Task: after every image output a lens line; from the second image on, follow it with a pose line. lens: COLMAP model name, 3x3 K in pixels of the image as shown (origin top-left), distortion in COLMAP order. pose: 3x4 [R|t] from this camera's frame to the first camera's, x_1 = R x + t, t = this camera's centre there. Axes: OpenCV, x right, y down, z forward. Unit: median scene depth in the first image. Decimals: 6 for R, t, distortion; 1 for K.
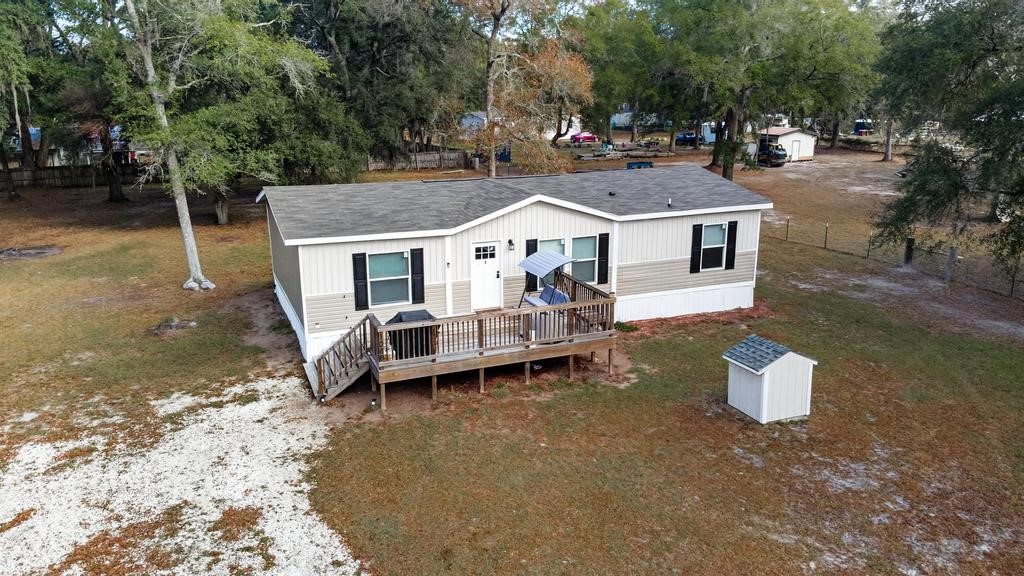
lens RADIAL K [[824.0, 0, 507.7], [0, 824.0, 291.2], [0, 0, 1]] dist [0.020929, -0.008309]
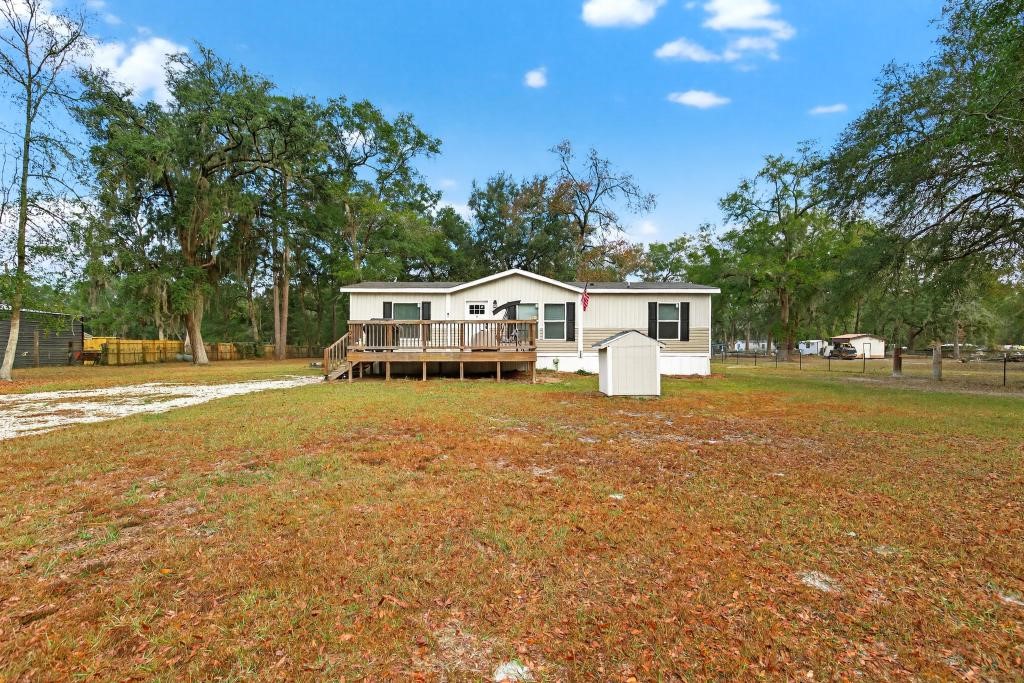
lens RADIAL K [[491.4, 0, 506.1], [0, 491.4, 340.2], [0, 0, 1]] dist [0.017987, 0.000527]
pose [[0.933668, 0.003188, -0.358126, 0.308616], [-0.093968, 0.967107, -0.236376, 0.191210], [0.345593, 0.254349, 0.903257, 0.247776]]
